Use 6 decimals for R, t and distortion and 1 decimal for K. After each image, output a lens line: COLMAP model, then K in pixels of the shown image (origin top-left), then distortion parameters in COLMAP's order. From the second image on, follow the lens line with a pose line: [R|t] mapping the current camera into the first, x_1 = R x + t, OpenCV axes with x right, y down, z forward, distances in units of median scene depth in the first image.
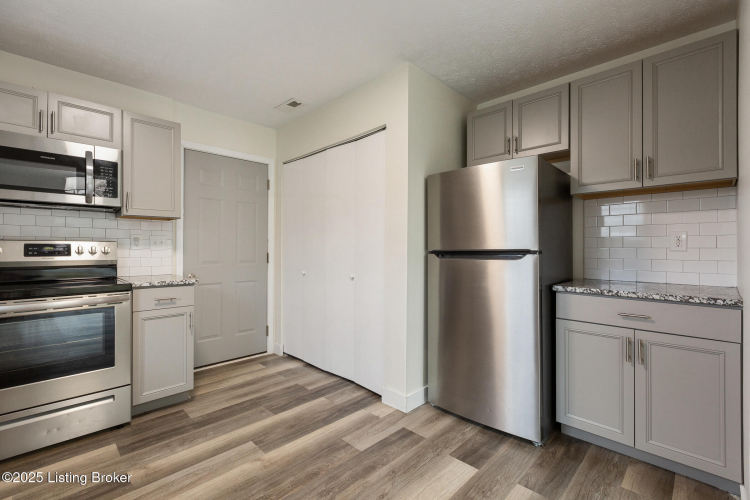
lens RADIAL K [[336.9, 0, 375.0], [0, 336.9, 250.0], [0, 0, 1]] dist [0.001571, 0.000284]
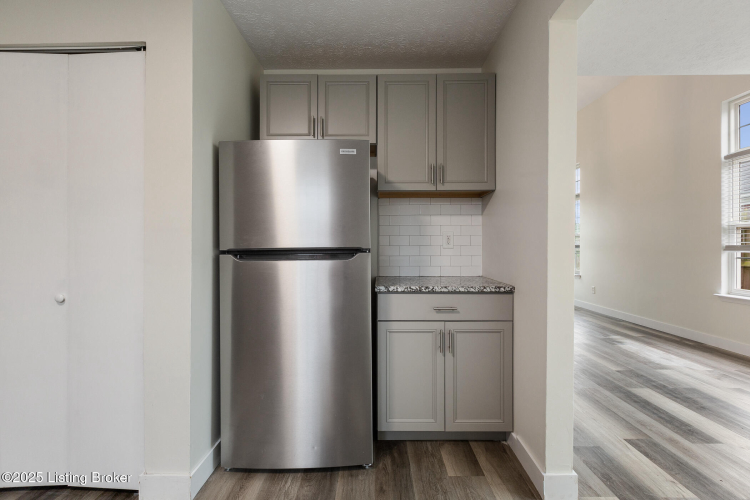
lens RADIAL K [[344.0, 0, 375.0], [0, 344.0, 250.0], [0, 0, 1]] dist [-0.000773, -0.000047]
pose [[0.710068, -0.008063, 0.704087, -0.117671], [0.007037, 0.999966, 0.004354, 0.001253], [-0.704098, 0.001863, 0.710100, 0.283540]]
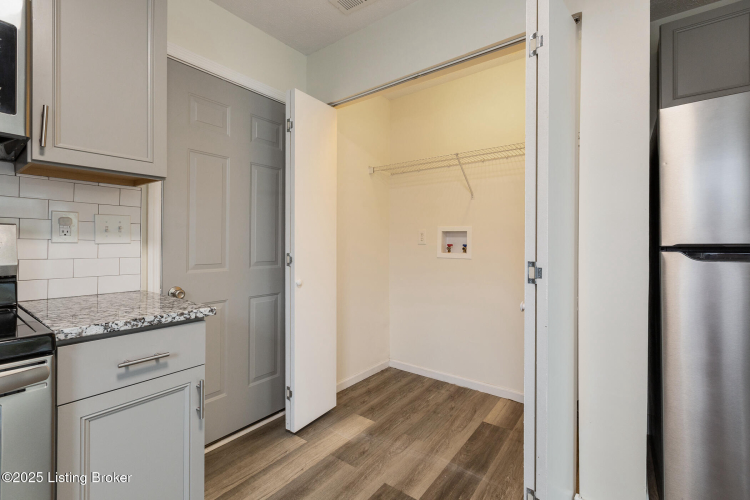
lens RADIAL K [[337.5, 0, 375.7], [0, 337.5, 245.0], [0, 0, 1]] dist [-0.001497, -0.000370]
pose [[0.990372, 0.001634, 0.138423, -0.390855], [-0.001494, 0.999998, -0.001118, 0.002659], [-0.138425, 0.000900, 0.990373, 0.540090]]
